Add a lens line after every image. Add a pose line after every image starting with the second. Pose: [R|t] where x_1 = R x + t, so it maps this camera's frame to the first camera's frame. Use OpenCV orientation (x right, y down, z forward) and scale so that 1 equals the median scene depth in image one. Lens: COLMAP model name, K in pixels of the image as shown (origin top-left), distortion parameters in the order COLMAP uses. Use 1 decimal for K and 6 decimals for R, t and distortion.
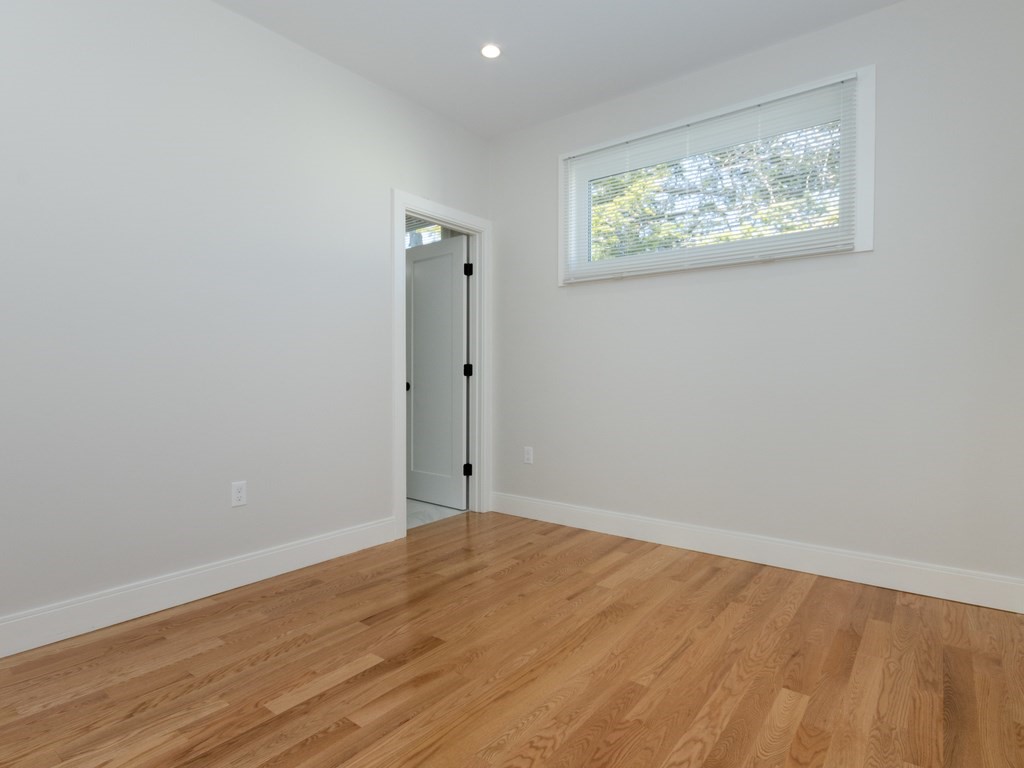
lens RADIAL K [[541.1, 0, 520.4], [0, 541.1, 390.9], [0, 0, 1]] dist [-0.001957, -0.000385]
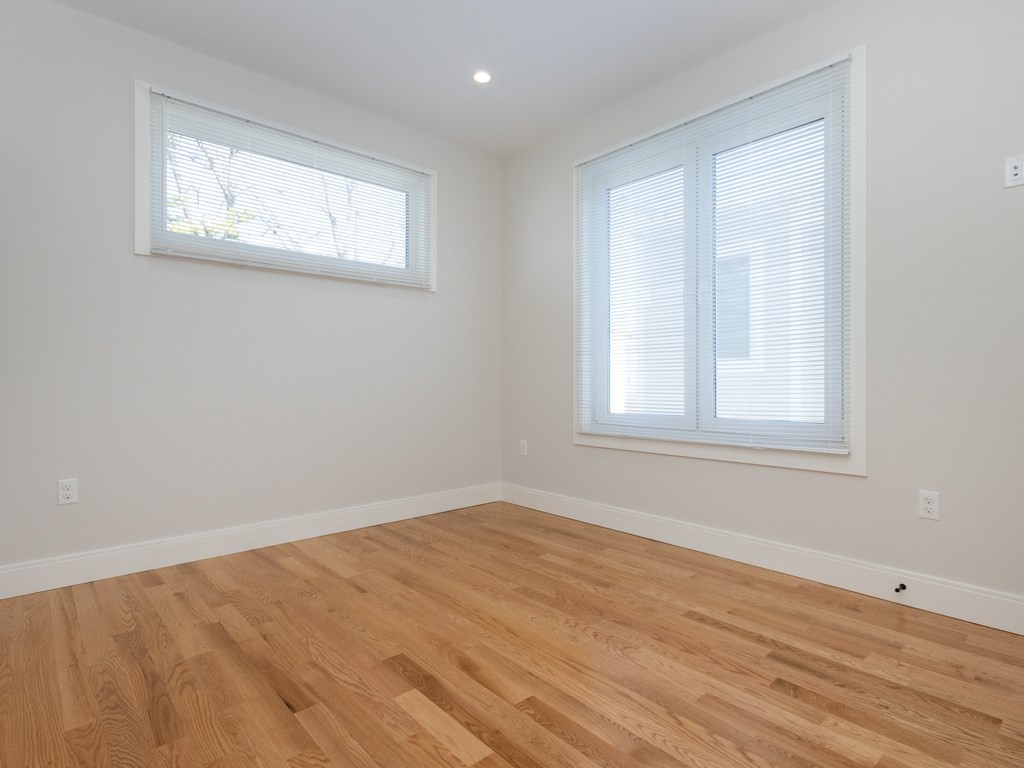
lens RADIAL K [[548.8, 0, 522.1], [0, 548.8, 385.7], [0, 0, 1]] dist [0.003262, 0.001300]
pose [[0.183244, -0.013793, 0.982971, -0.936651], [0.025634, 0.999629, 0.009248, -0.005965], [-0.982733, 0.023503, 0.183529, 0.549513]]
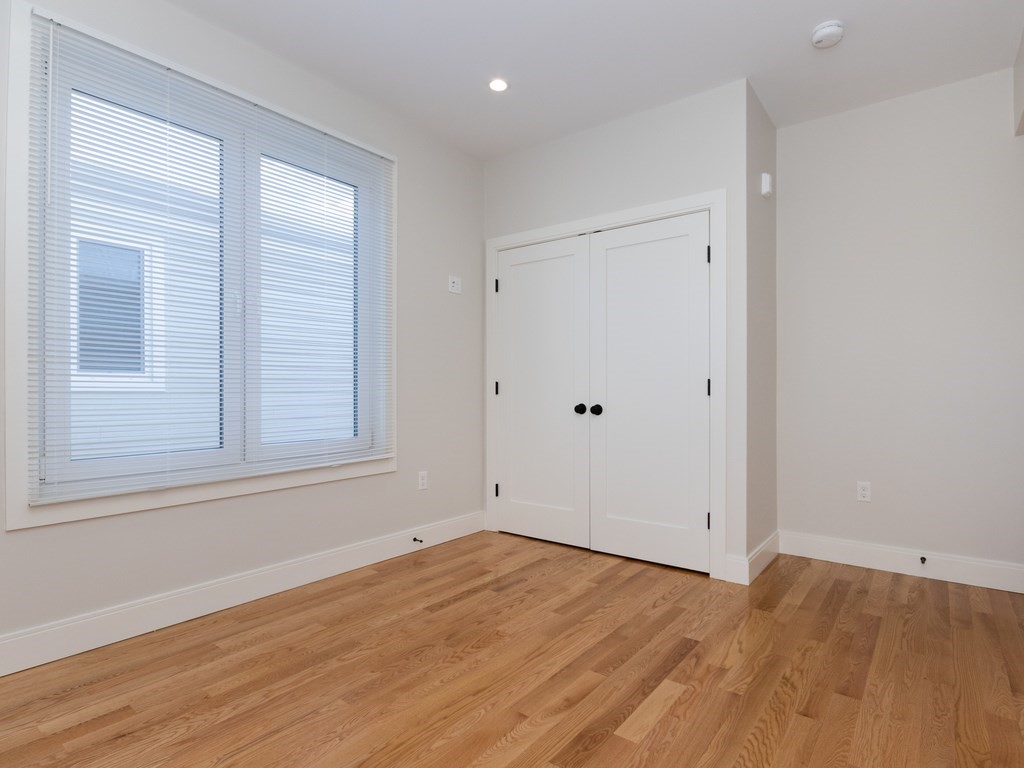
lens RADIAL K [[548.8, 0, 522.1], [0, 548.8, 385.7], [0, 0, 1]] dist [0.003262, 0.001300]
pose [[-0.999983, -0.002915, -0.005147, -0.084588], [-0.002995, 0.999874, 0.015588, -0.056113], [0.005101, 0.015603, -0.999865, 1.578450]]
